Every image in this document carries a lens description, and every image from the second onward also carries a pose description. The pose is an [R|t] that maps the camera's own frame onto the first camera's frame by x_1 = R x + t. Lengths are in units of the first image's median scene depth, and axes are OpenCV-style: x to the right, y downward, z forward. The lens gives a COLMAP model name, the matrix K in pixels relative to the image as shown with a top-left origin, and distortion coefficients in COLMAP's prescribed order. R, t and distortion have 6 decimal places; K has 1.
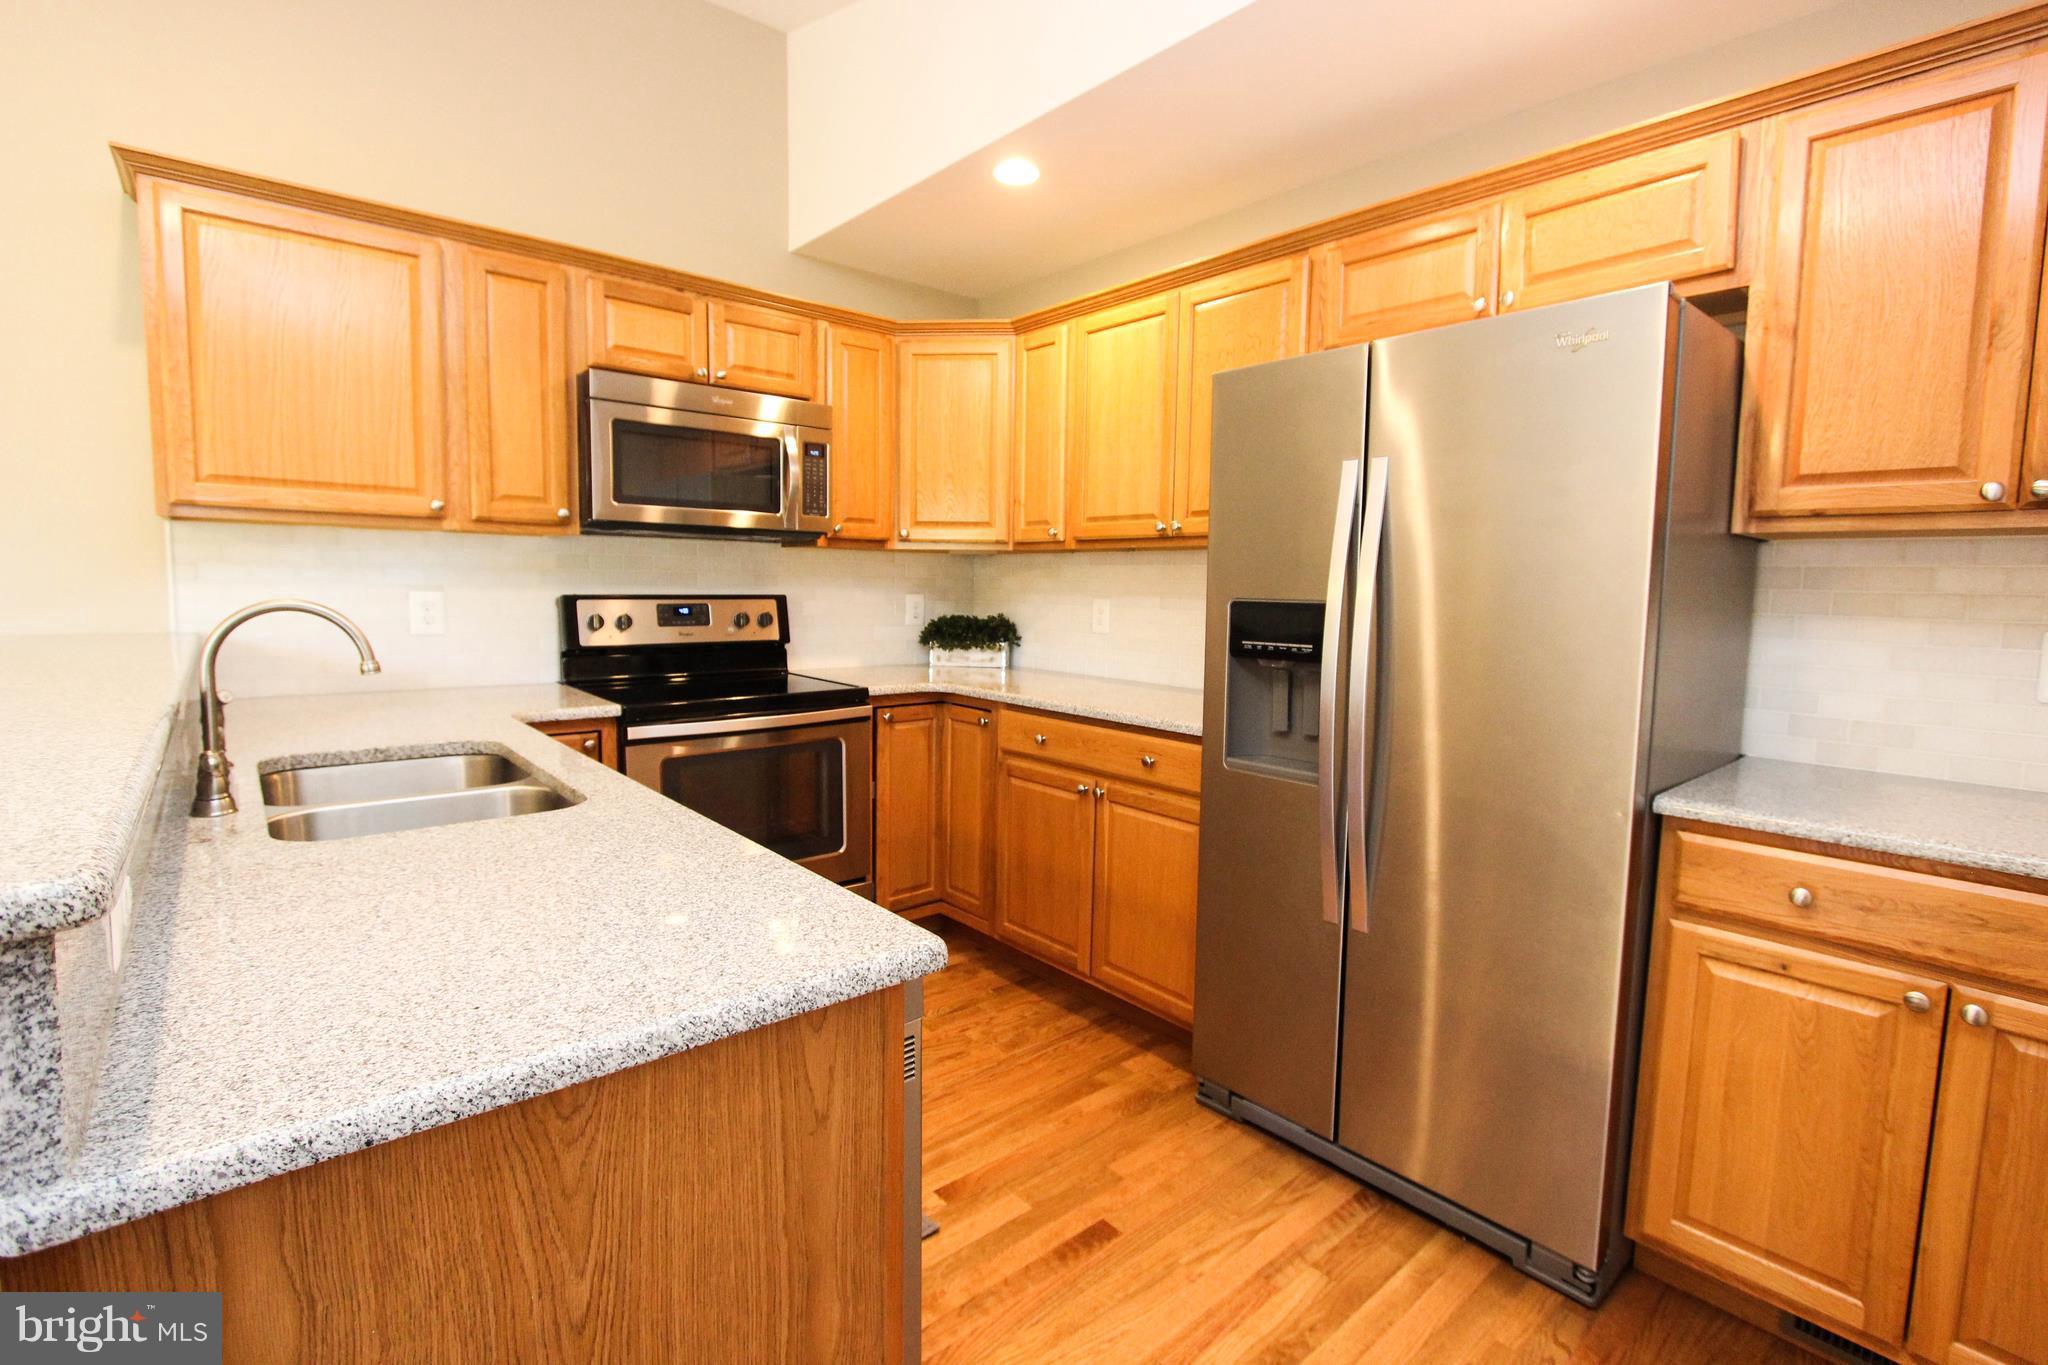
lens RADIAL K [[942.8, 0, 1031.2], [0, 942.8, 672.9], [0, 0, 1]] dist [-0.017364, 0.000172]
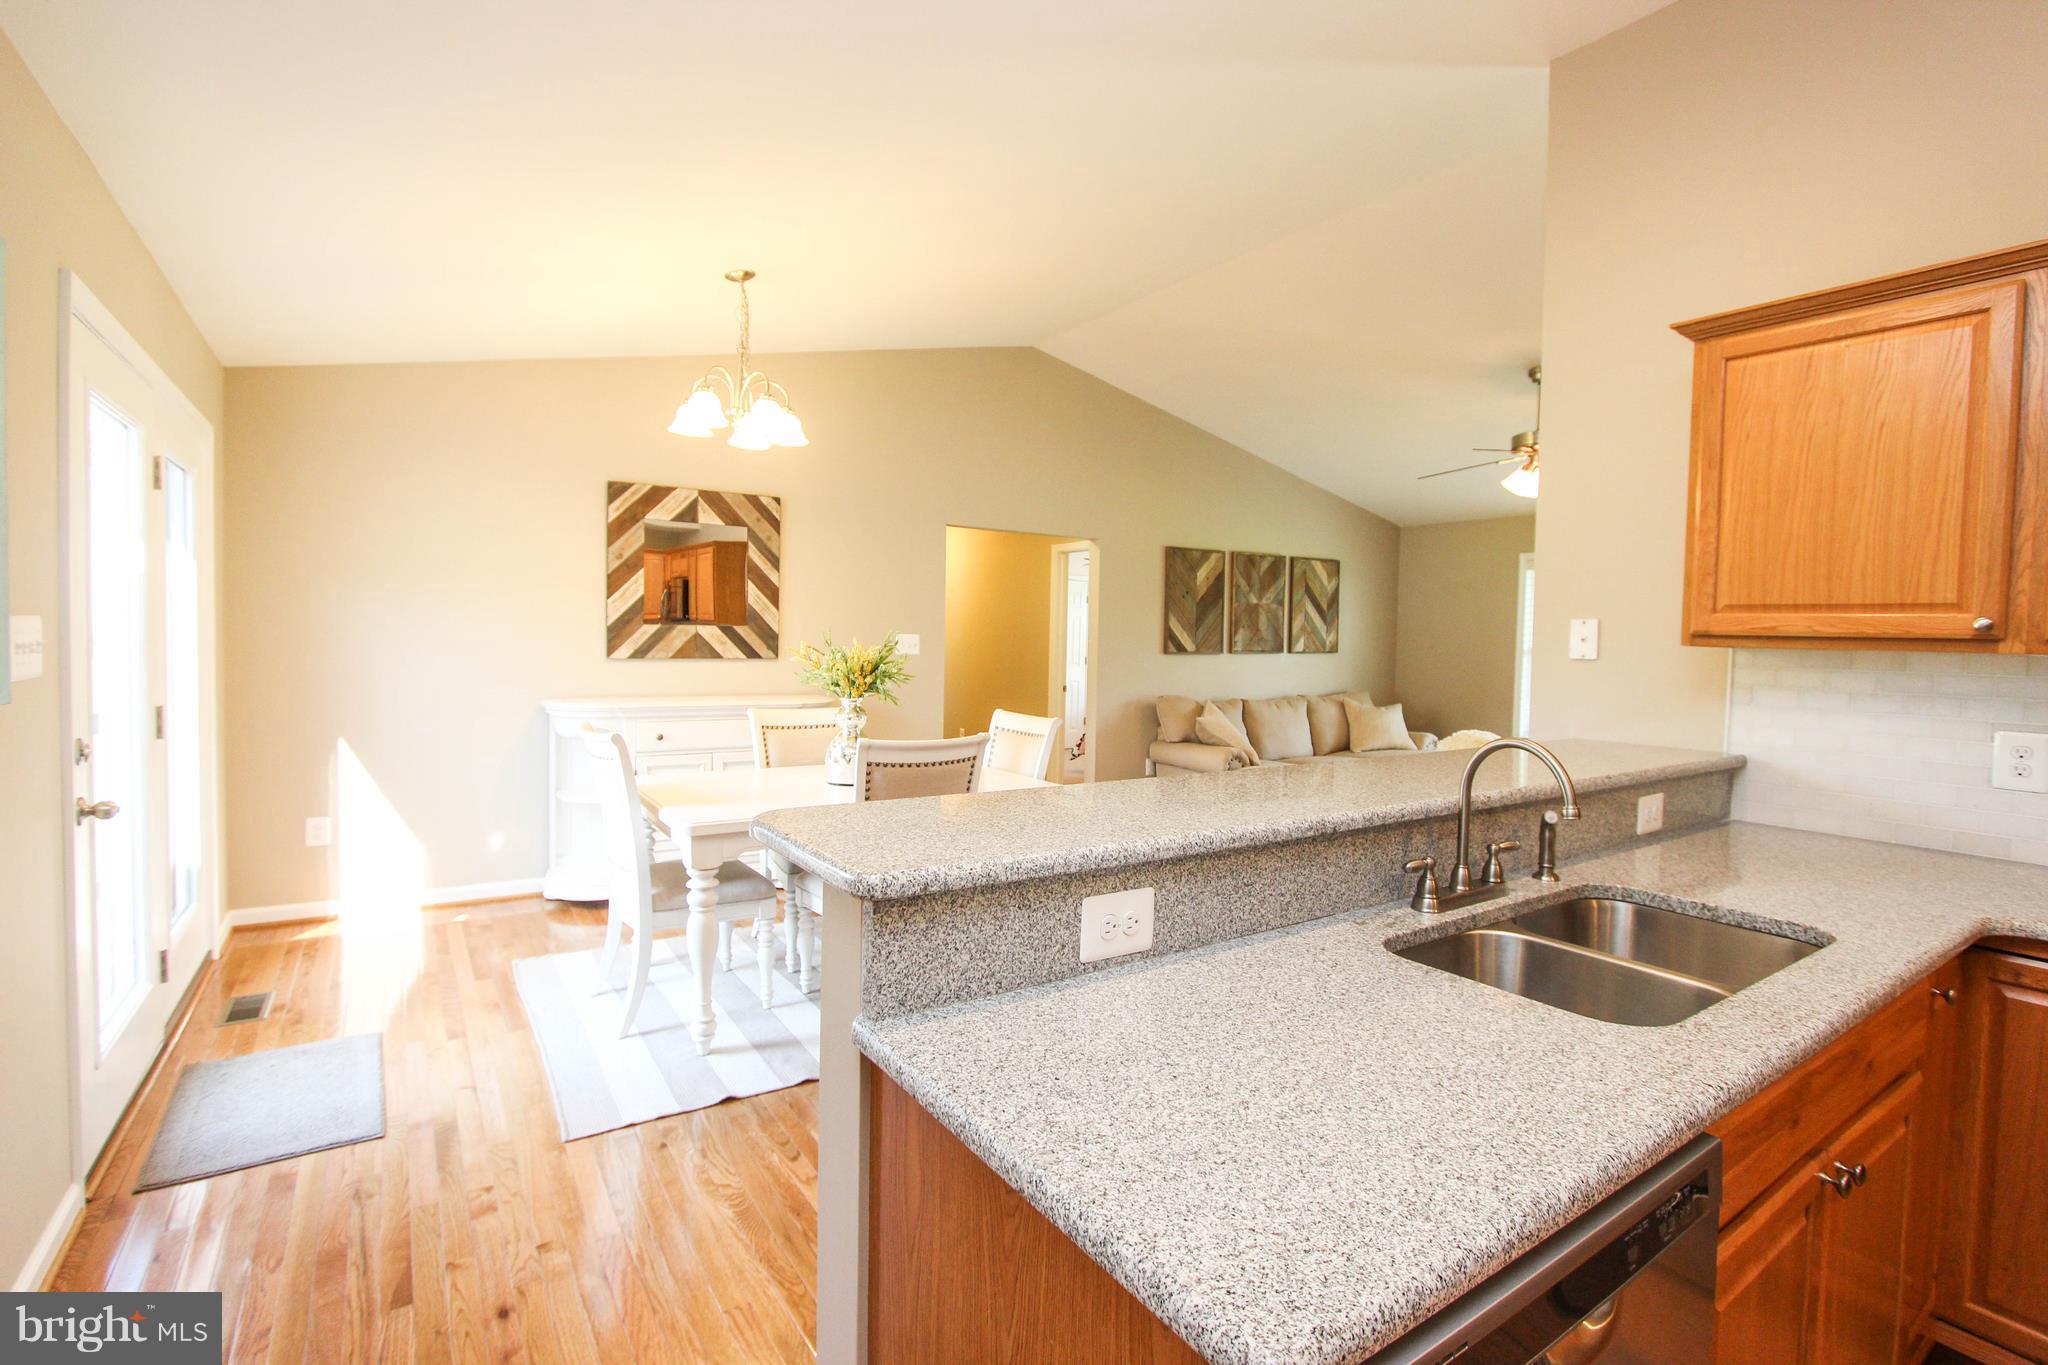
lens RADIAL K [[942.8, 0, 1031.2], [0, 942.8, 672.9], [0, 0, 1]] dist [-0.017364, 0.000172]
pose [[-0.118646, 0.017014, -0.992791, 0.226875], [-0.118262, 0.992494, 0.031142, -0.076520], [0.985869, 0.121104, -0.115743, 0.352334]]
